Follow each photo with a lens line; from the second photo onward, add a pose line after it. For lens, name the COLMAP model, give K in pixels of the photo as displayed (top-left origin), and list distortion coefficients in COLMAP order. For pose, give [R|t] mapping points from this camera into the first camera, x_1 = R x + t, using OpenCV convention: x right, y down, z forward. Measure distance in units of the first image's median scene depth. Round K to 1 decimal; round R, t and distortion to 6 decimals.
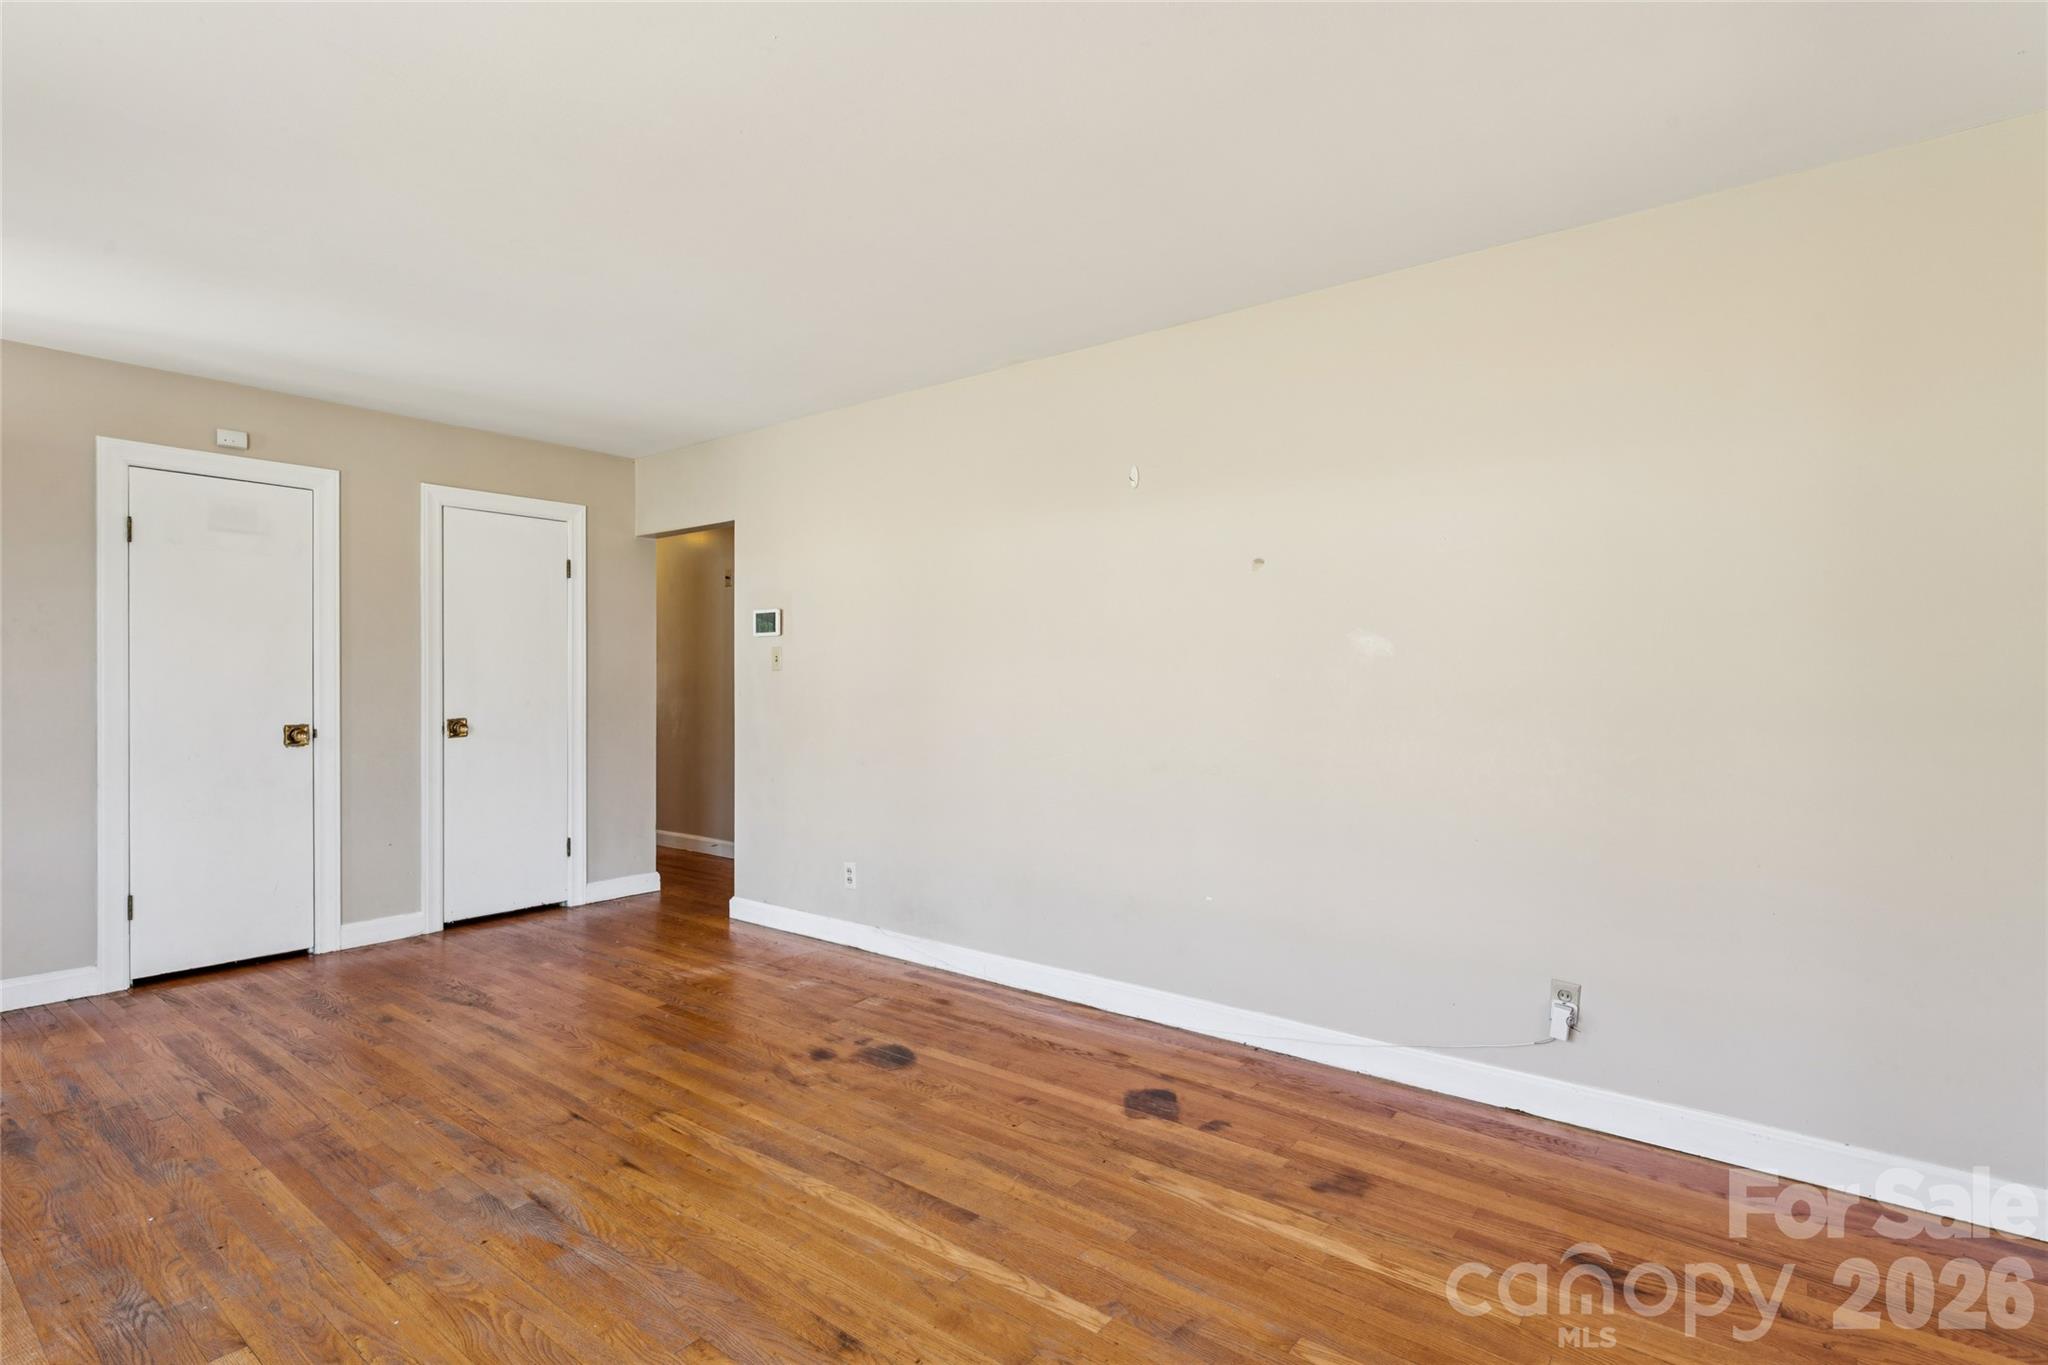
lens RADIAL K [[984.5, 0, 1034.2], [0, 984.5, 683.3], [0, 0, 1]] dist [0.001410, 0.001734]
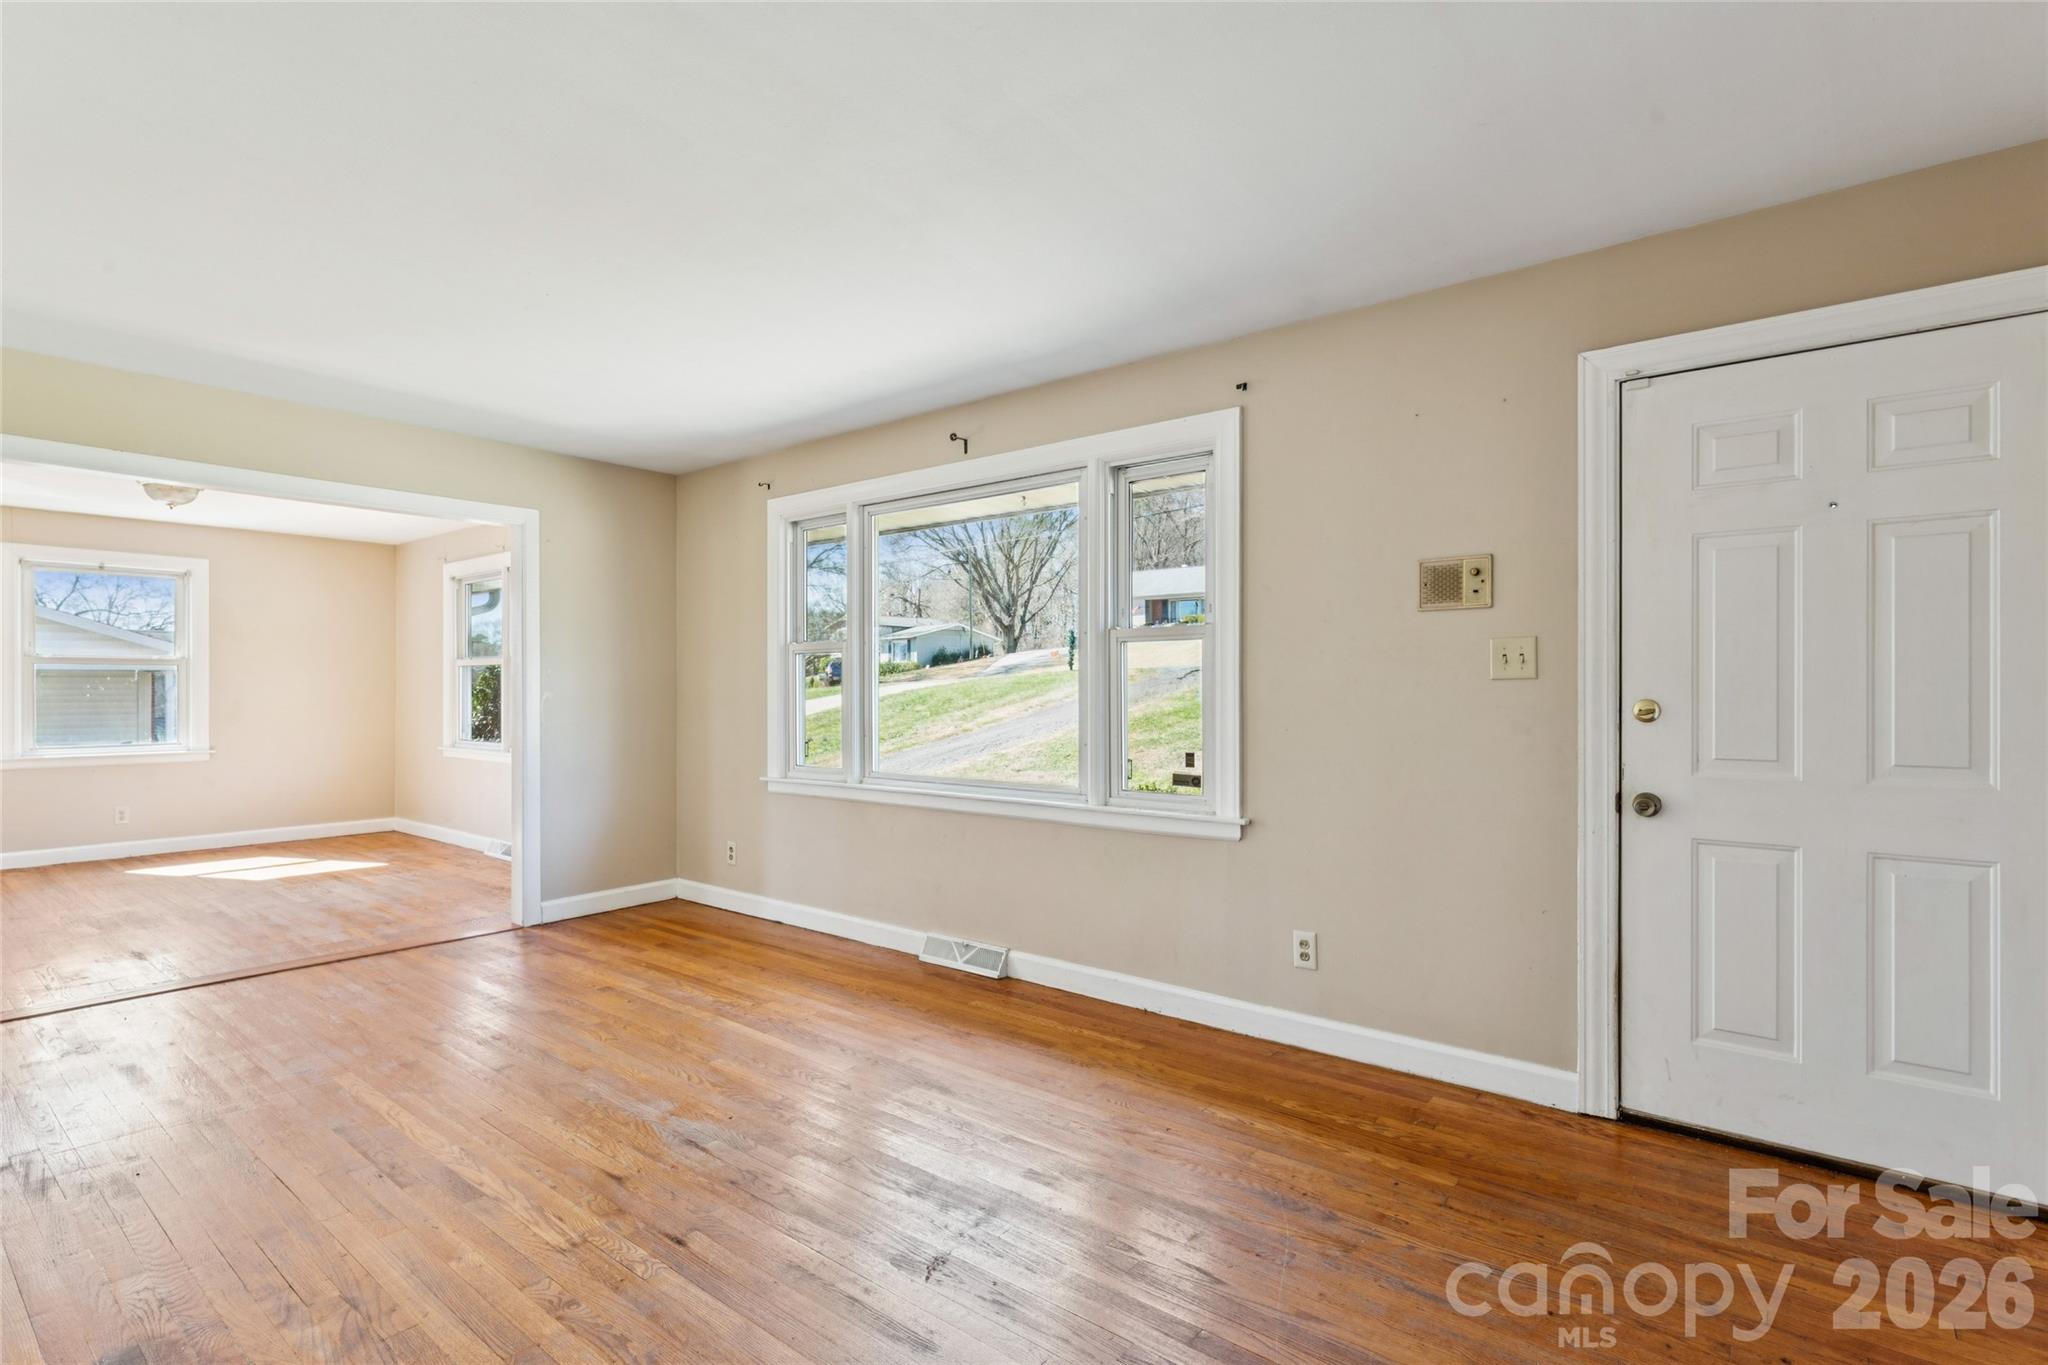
lens RADIAL K [[984.5, 0, 1021.4], [0, 984.5, 685.2], [0, 0, 1]] dist [0.001410, 0.001734]
pose [[-0.999550, -0.003945, 0.029737, -0.660024], [-0.004289, 0.999924, -0.011520, 0.003798], [-0.029689, -0.011643, -0.999491, 1.547918]]
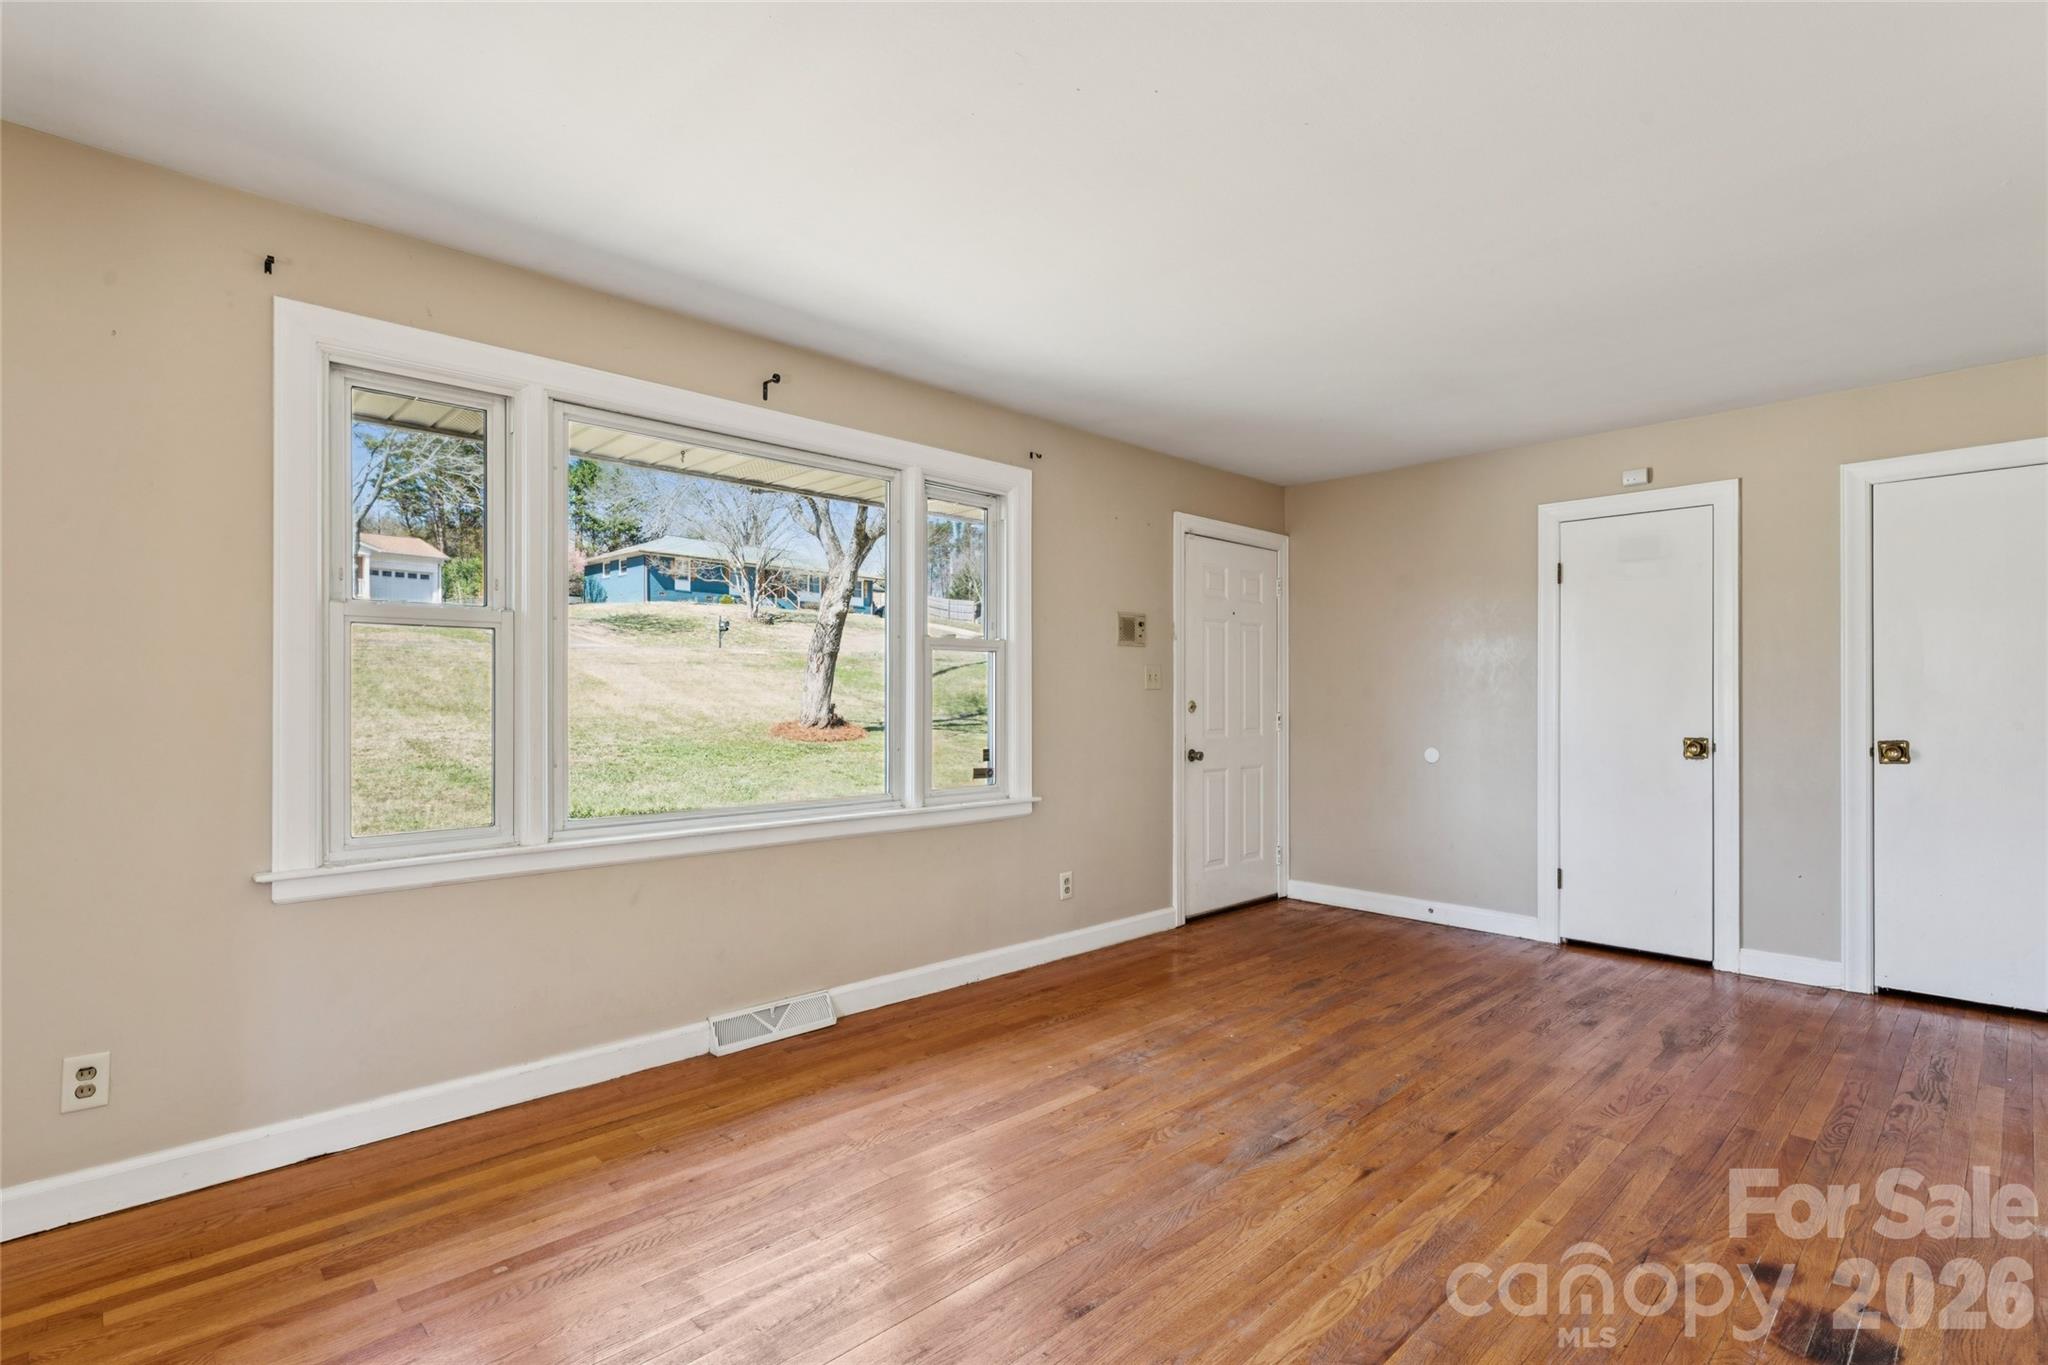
lens RADIAL K [[984.5, 0, 1013.9], [0, 984.5, 685.8], [0, 0, 1]] dist [0.001410, 0.001734]
pose [[-0.147531, -0.014855, -0.988946, 0.507148], [0.001831, 0.999881, -0.015292, 0.003371], [0.989056, -0.004067, -0.147487, 0.620131]]
